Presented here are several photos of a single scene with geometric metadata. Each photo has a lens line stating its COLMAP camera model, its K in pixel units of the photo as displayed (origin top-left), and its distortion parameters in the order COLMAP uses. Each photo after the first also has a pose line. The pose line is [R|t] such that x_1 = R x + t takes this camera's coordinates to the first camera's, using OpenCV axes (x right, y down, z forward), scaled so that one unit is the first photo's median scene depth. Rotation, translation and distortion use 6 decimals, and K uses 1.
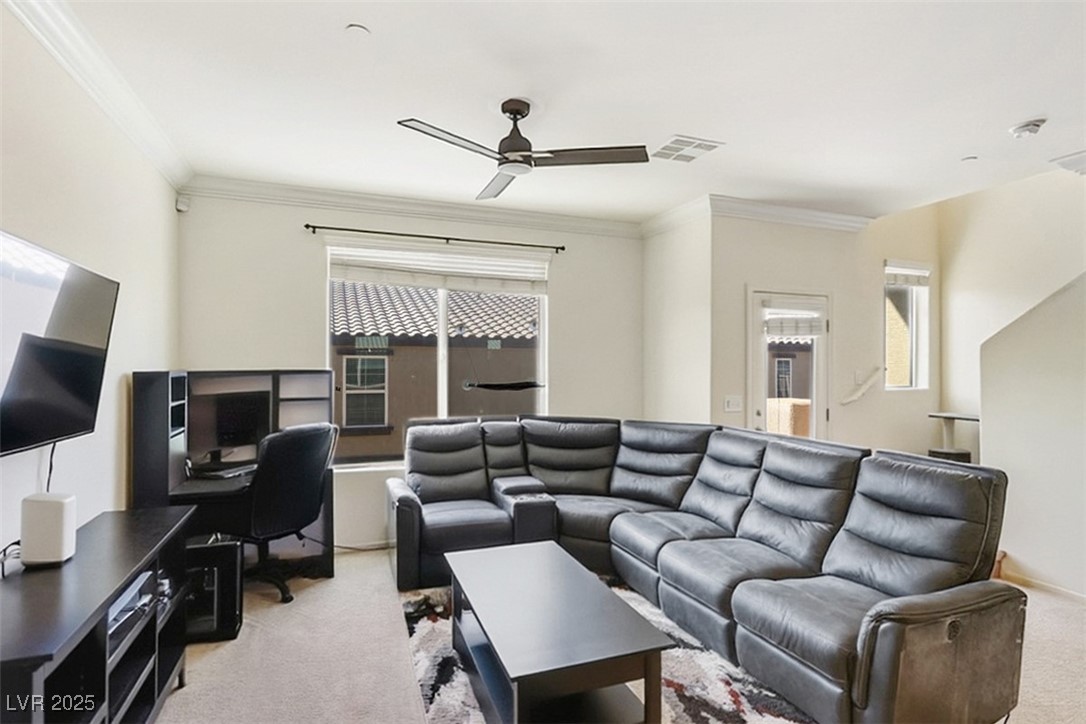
lens RADIAL K [[548.7, 0, 543.0], [0, 548.7, 362.0], [0, 0, 1]] dist [0.002452, 0.000452]
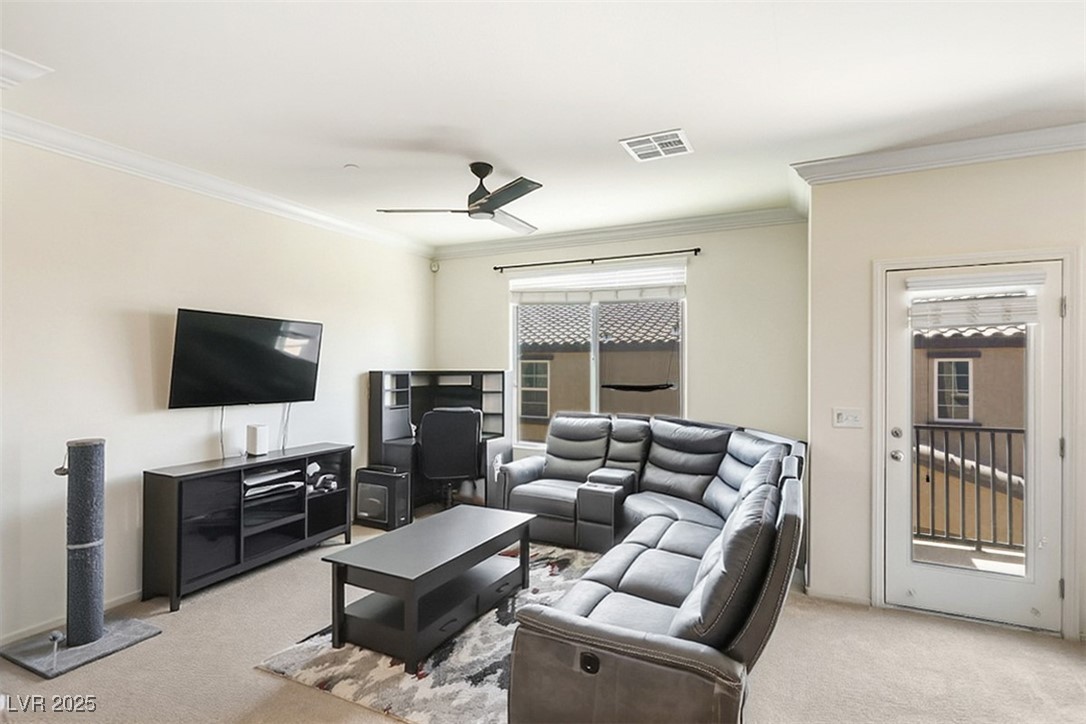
lens RADIAL K [[527.7, 0, 546.4], [0, 527.7, 364.2], [0, 0, 1]] dist [-0.003973, -0.000236]
pose [[0.676783, -0.004107, -0.736171, 0.602944], [0.000973, 0.999989, -0.004685, 0.003263], [0.736182, 0.002454, 0.676779, 0.171199]]
